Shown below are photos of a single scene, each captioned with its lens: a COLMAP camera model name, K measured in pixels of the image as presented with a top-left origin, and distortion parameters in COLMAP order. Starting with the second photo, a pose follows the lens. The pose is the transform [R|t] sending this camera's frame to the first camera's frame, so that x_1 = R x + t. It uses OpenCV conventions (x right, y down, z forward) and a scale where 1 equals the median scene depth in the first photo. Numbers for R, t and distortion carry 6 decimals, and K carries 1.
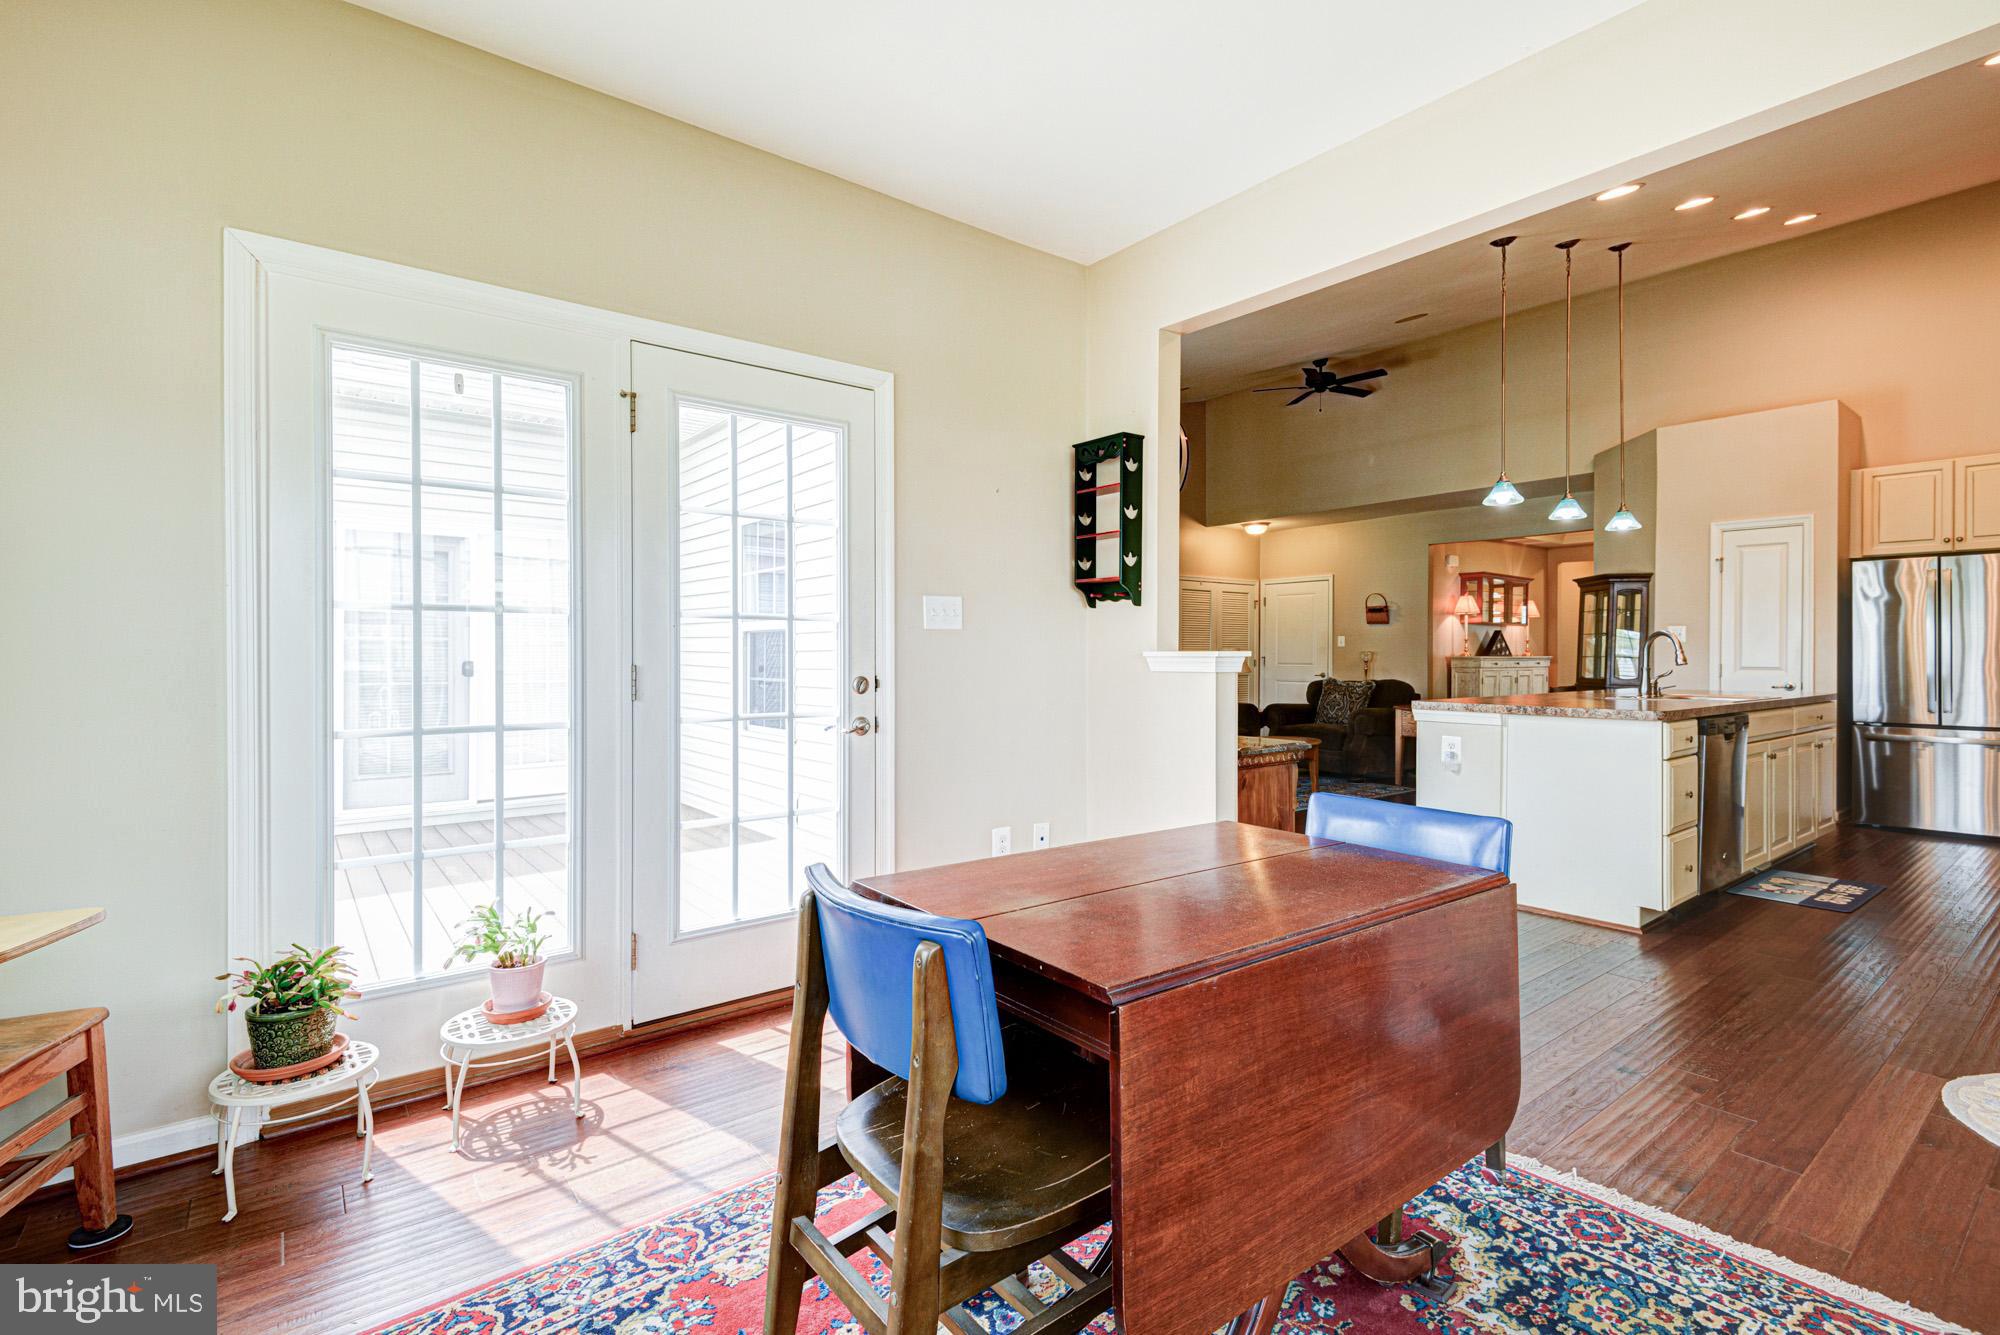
lens RADIAL K [[910.9, 0, 974.9], [0, 910.9, 653.1], [0, 0, 1]] dist [0.024378, -0.015263]
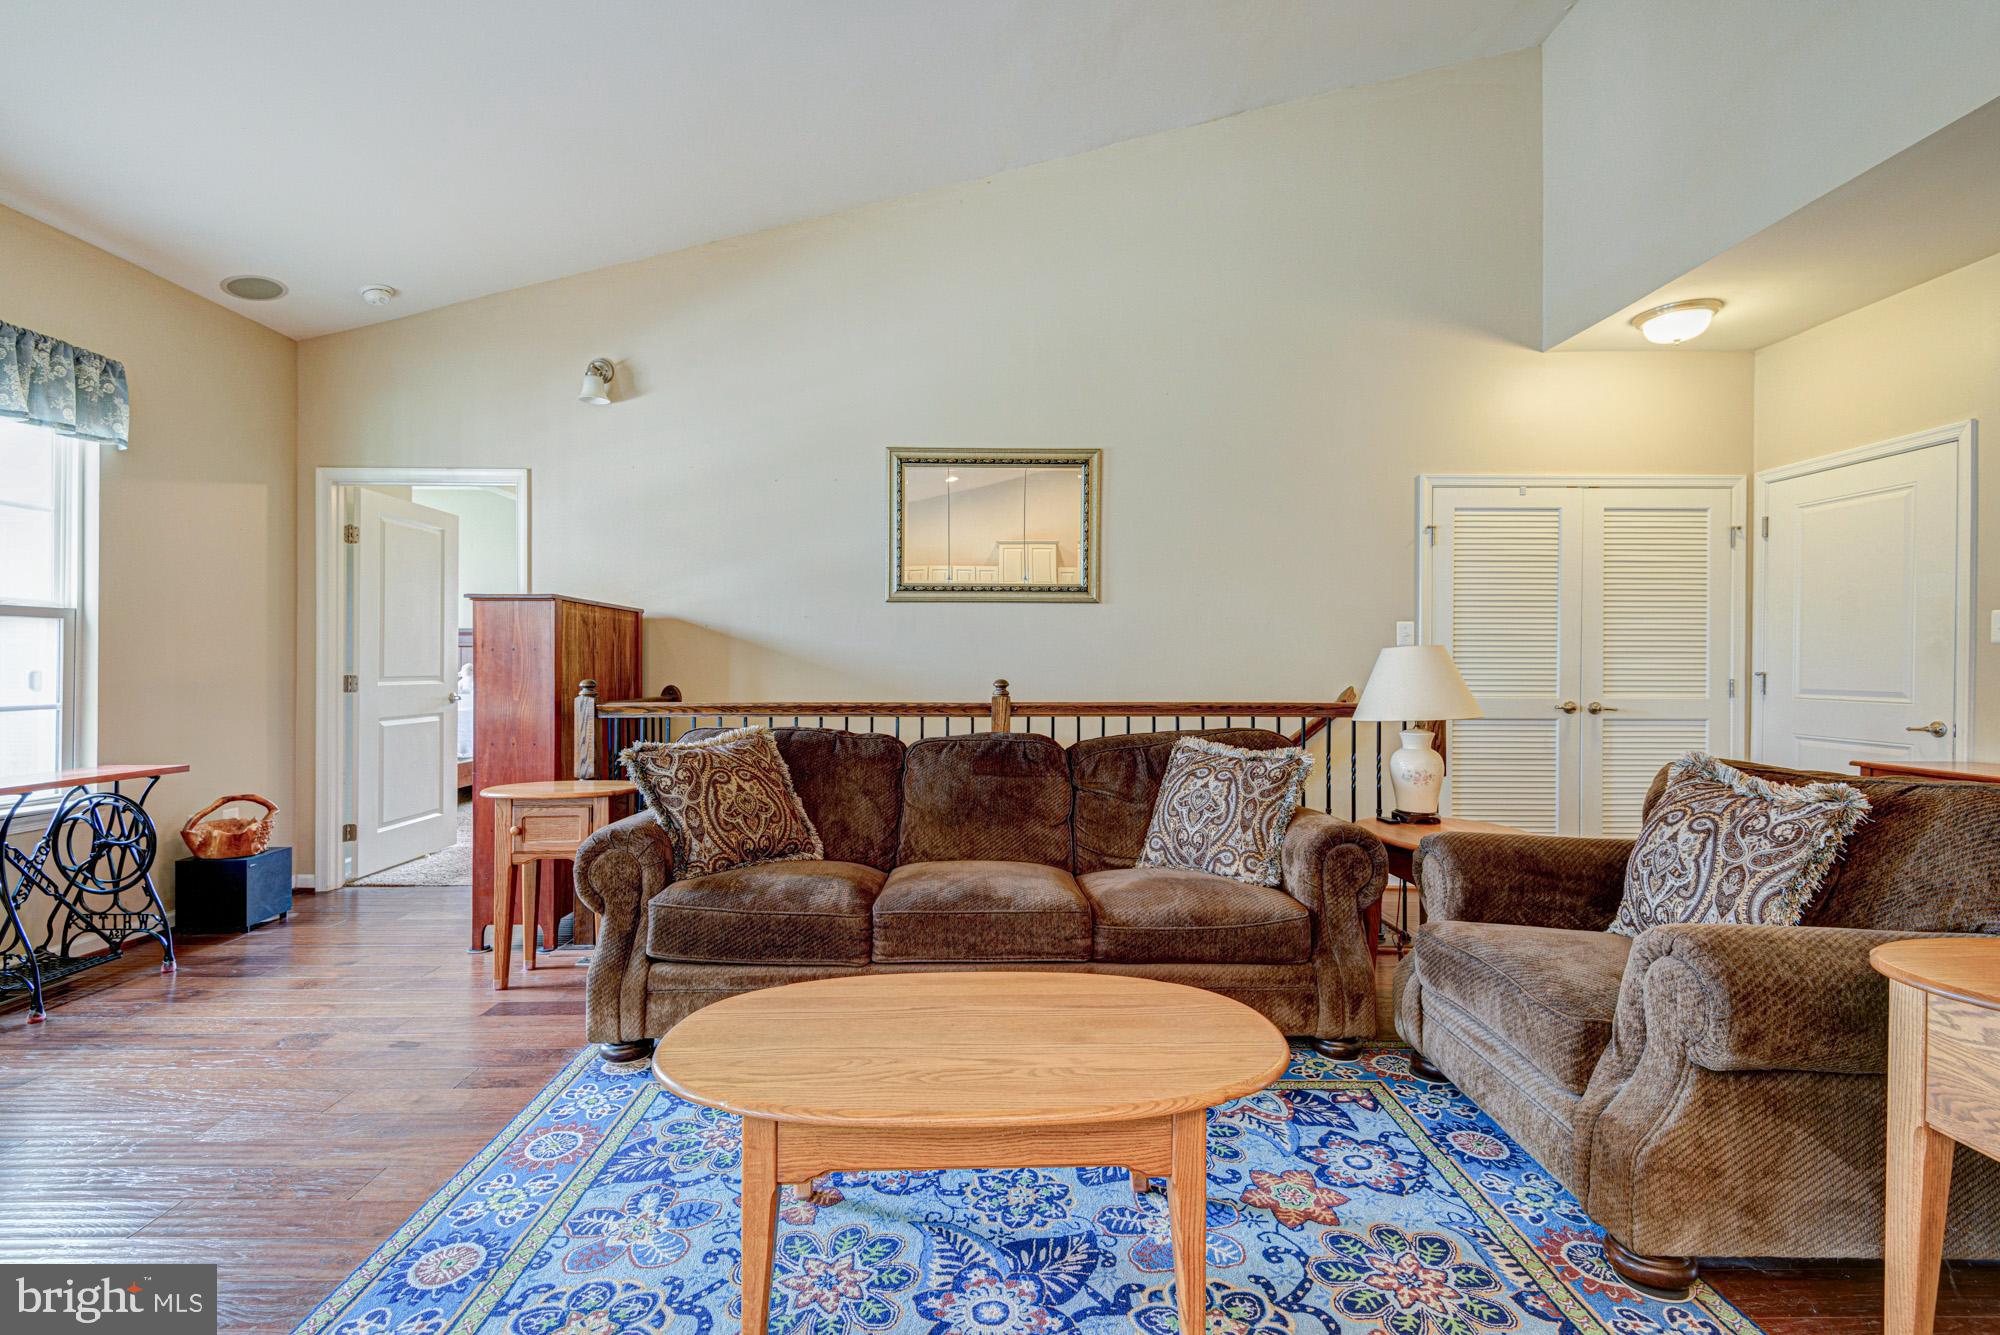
lens RADIAL K [[910.9, 0, 988.6], [0, 910.9, 665.5], [0, 0, 1]] dist [0.024378, -0.015263]
pose [[0.808500, 0.002922, -0.588488, 0.315578], [-0.002138, 0.999996, 0.002029, 0.001643], [0.588492, -0.000382, 0.808503, 0.557184]]
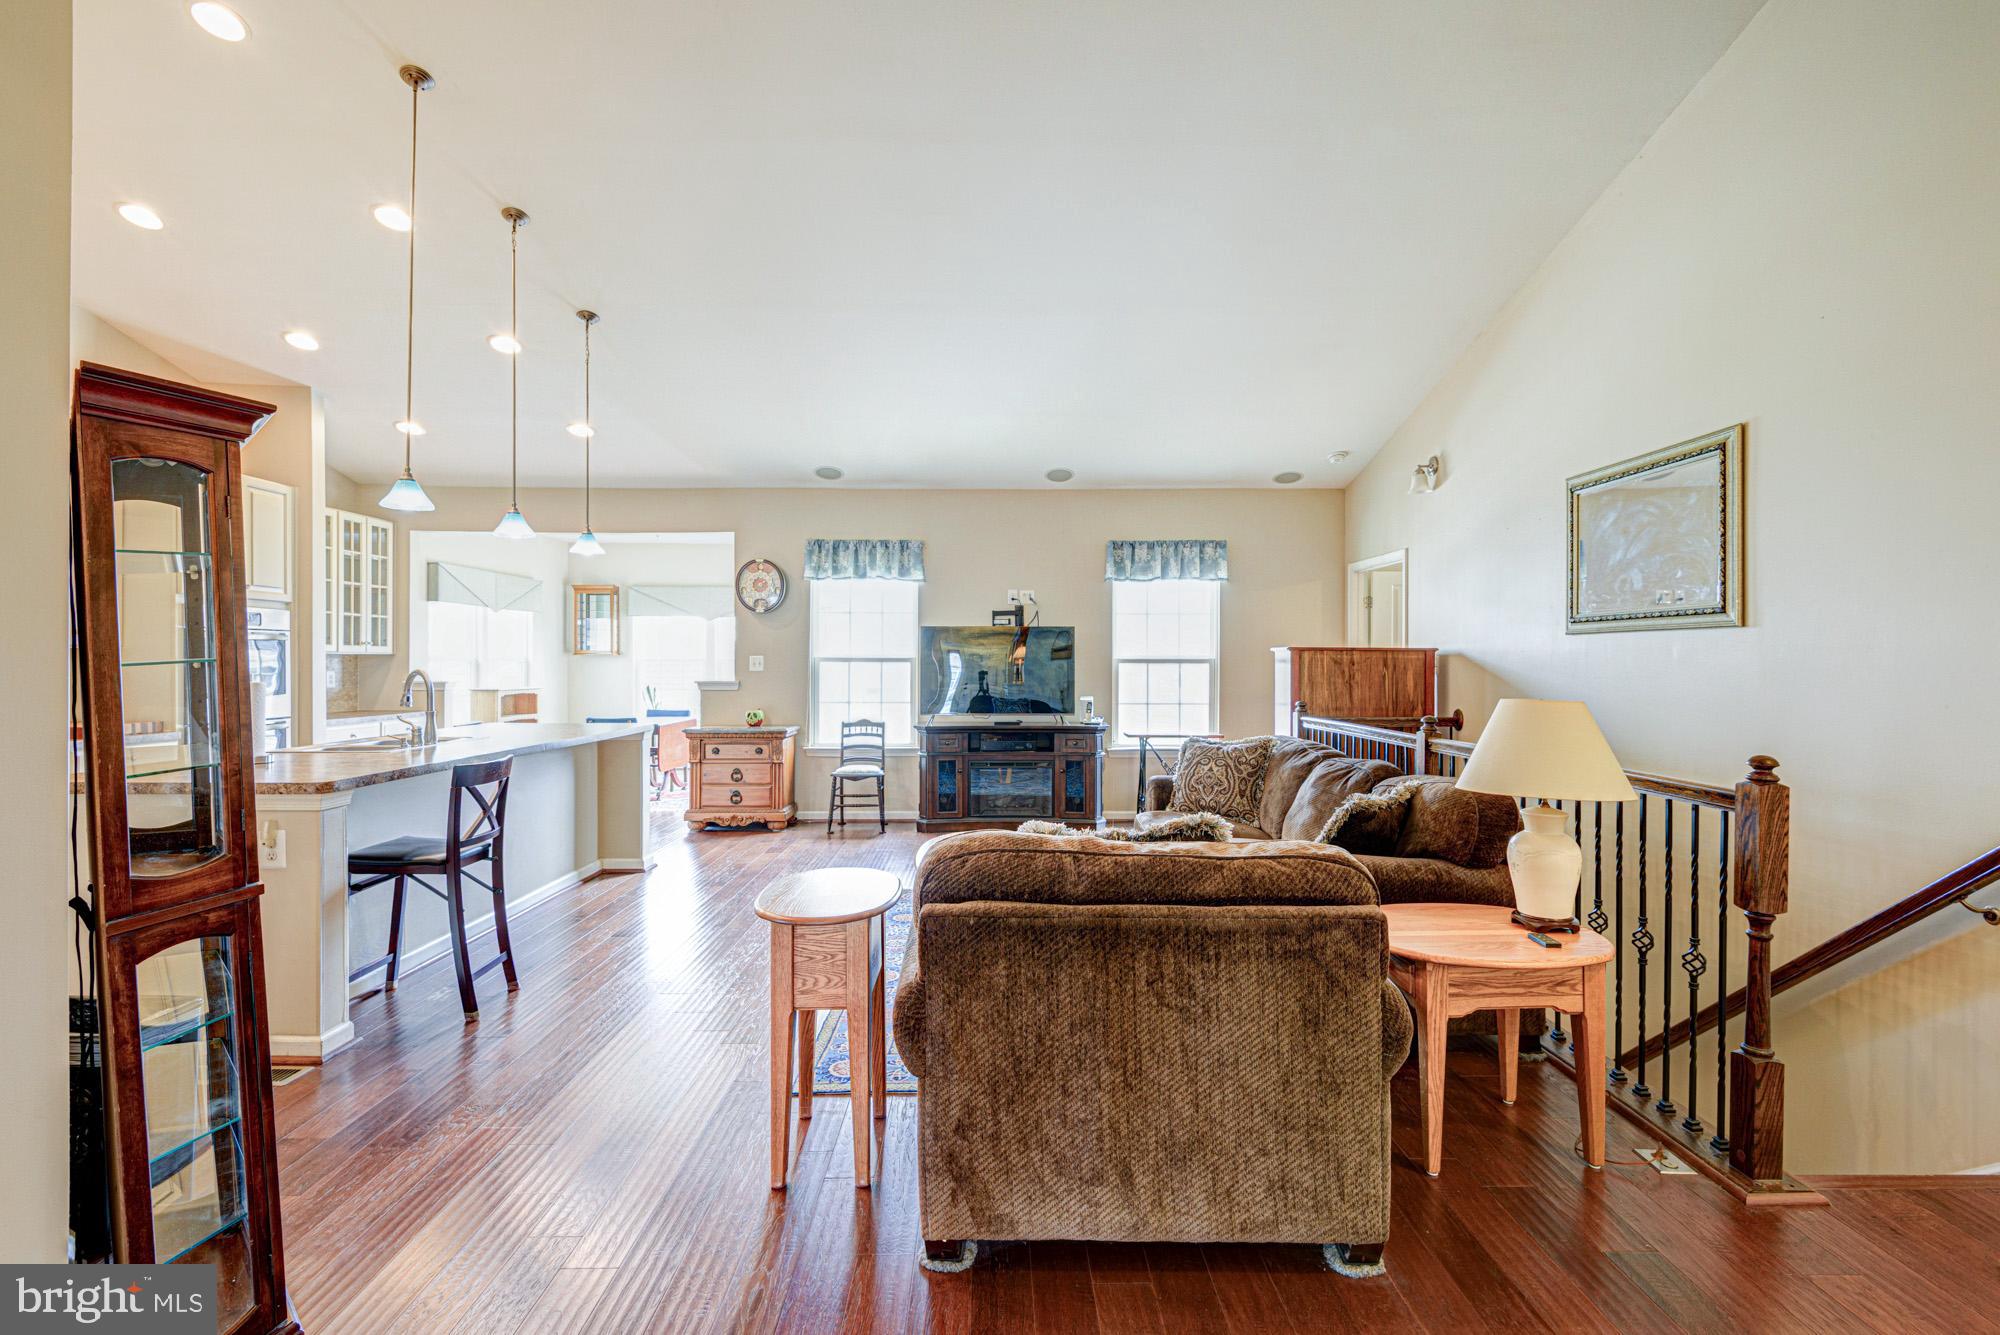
lens RADIAL K [[910.9, 0, 1001.5], [0, 910.9, 668.3], [0, 0, 1]] dist [0.024378, -0.015263]
pose [[-0.593503, 0.003233, -0.804826, 0.521811], [-0.001722, 0.999985, 0.005286, -0.013715], [0.804830, 0.004523, -0.593488, 0.918864]]
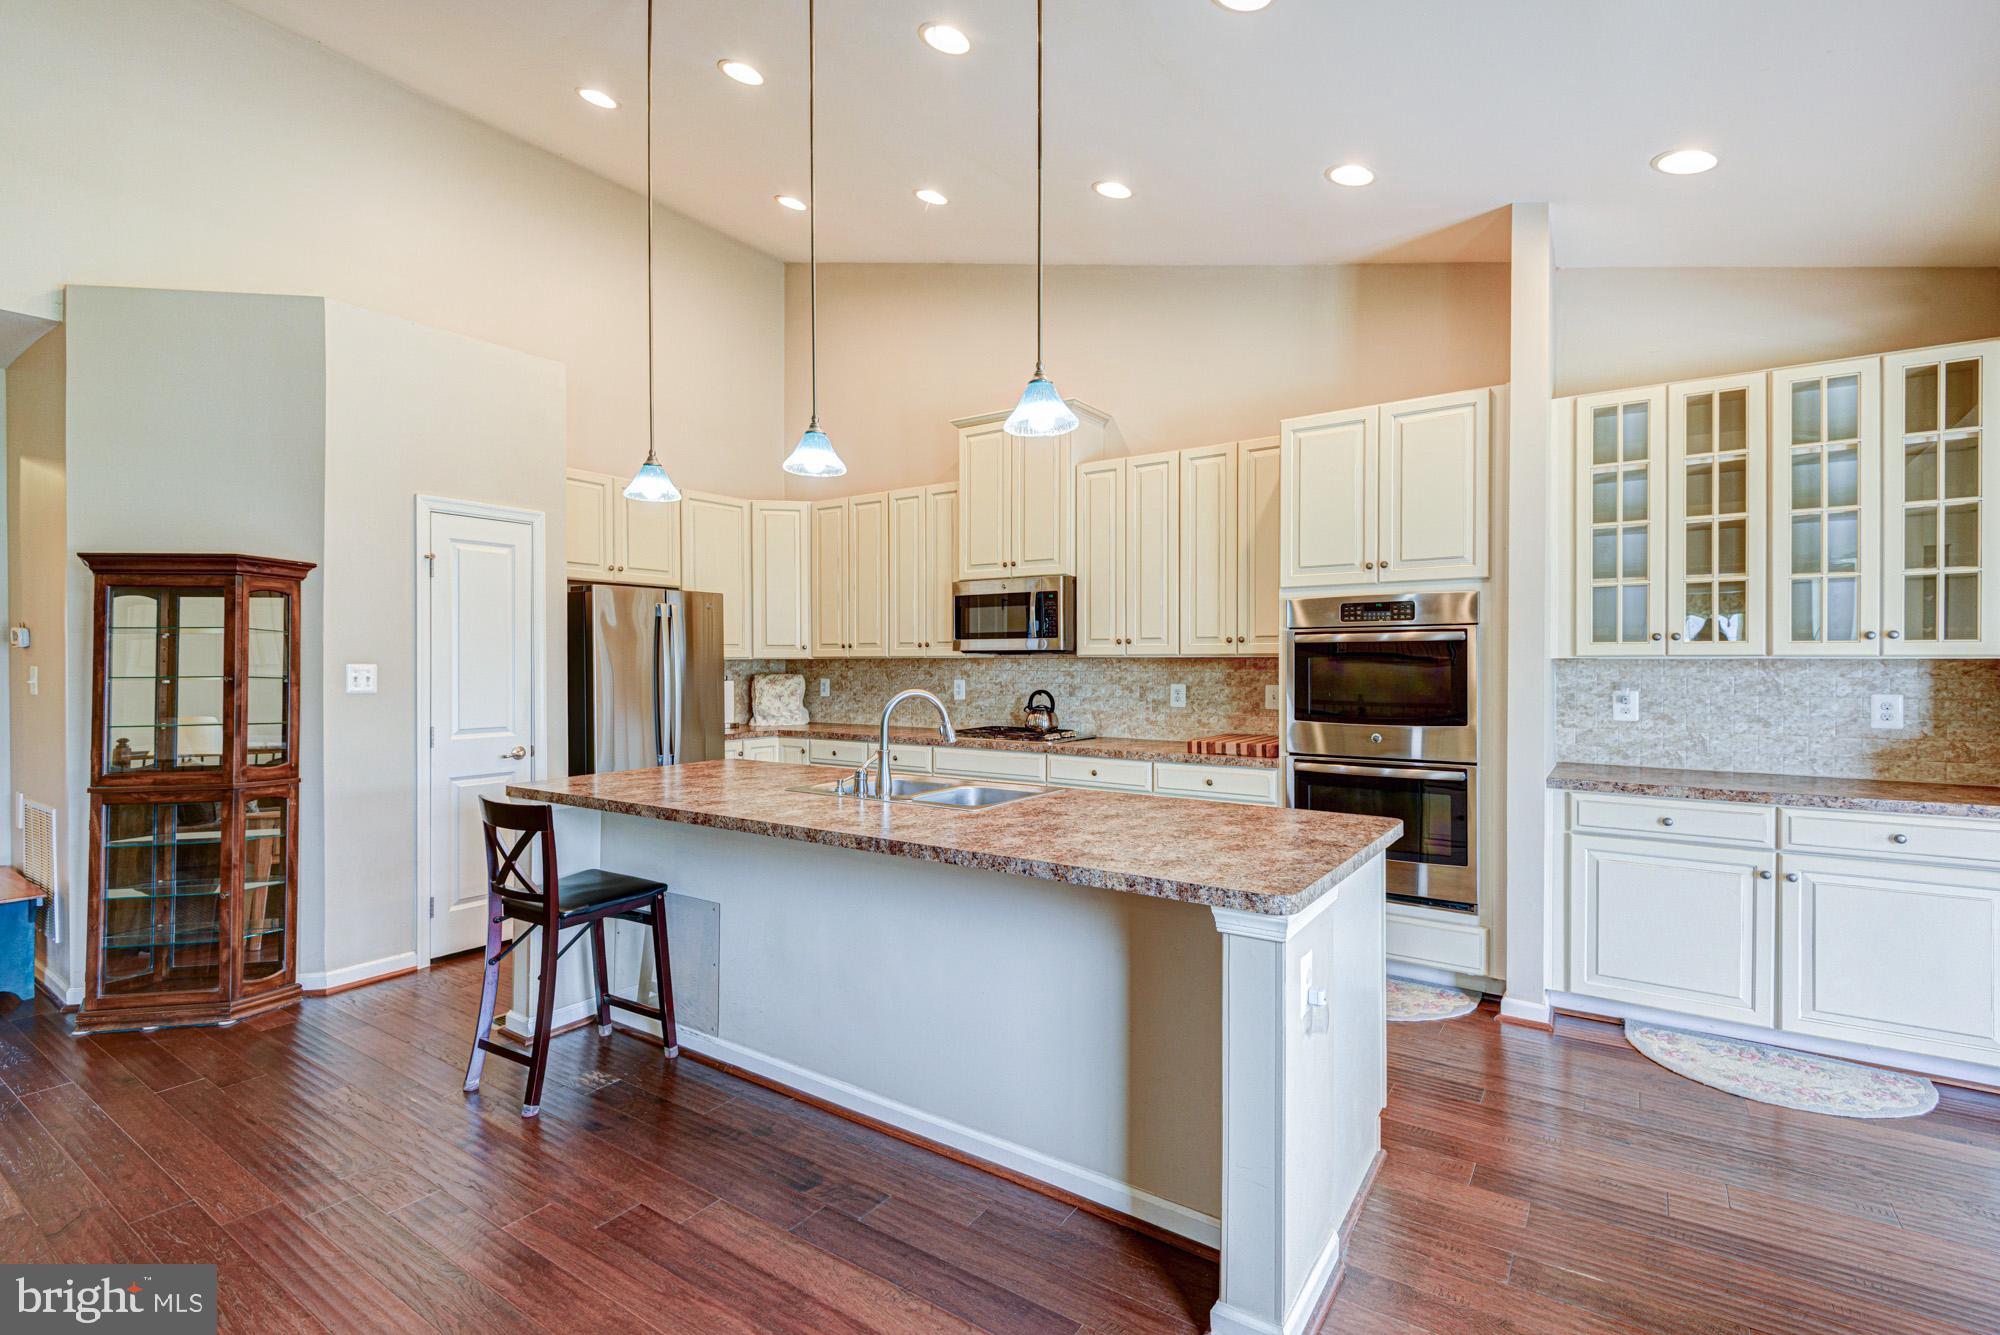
lens RADIAL K [[910.9, 0, 991.8], [0, 910.9, 668.2], [0, 0, 1]] dist [0.024378, -0.015263]
pose [[-0.321649, -0.009842, 0.946808, 0.065629], [0.001964, 0.999937, 0.011061, -0.020601], [-0.946857, 0.005417, -0.321609, 0.525283]]
